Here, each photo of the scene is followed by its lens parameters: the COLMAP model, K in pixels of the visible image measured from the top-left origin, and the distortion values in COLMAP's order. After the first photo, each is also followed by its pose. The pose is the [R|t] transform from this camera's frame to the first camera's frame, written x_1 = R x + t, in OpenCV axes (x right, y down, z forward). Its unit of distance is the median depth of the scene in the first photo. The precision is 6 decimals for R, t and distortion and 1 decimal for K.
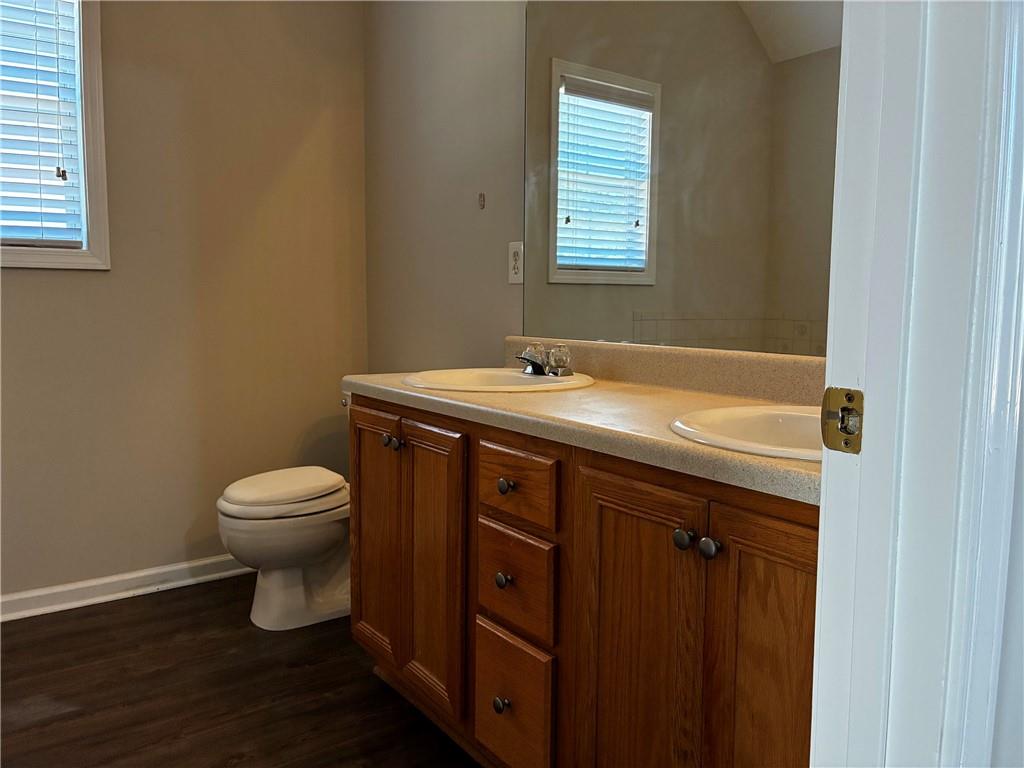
lens RADIAL K [[779.2, 0, 509.7], [0, 779.2, 383.4], [0, 0, 1]] dist [0.022356, -0.015922]
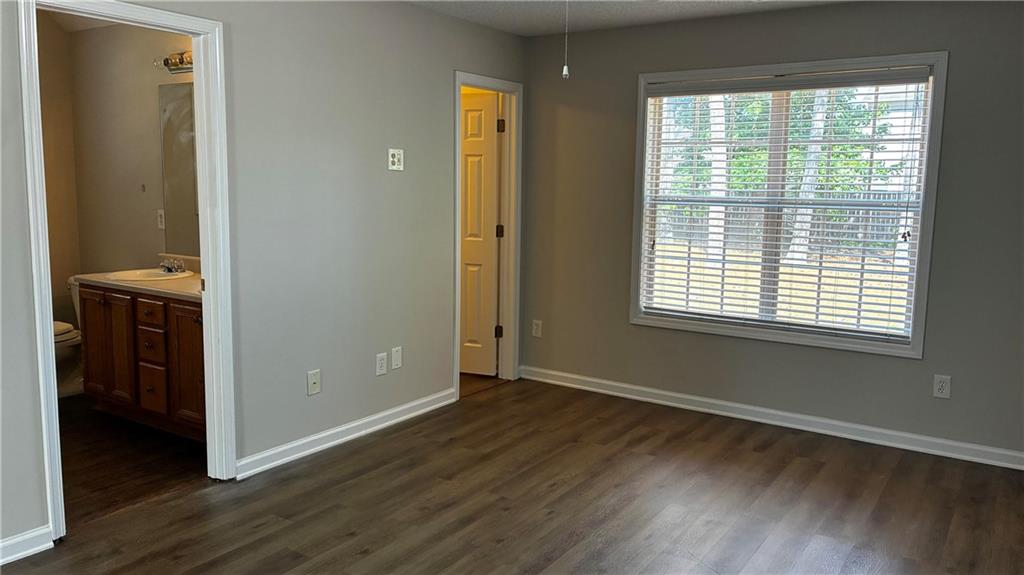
lens RADIAL K [[770.0, 0, 507.4], [0, 770.0, 282.7], [0, 0, 1]] dist [0.004107, 0.004155]
pose [[0.938128, -0.036055, 0.344407, 0.247072], [0.026612, 0.999130, 0.032108, -0.034527], [-0.345265, -0.020956, 0.938271, -1.986097]]
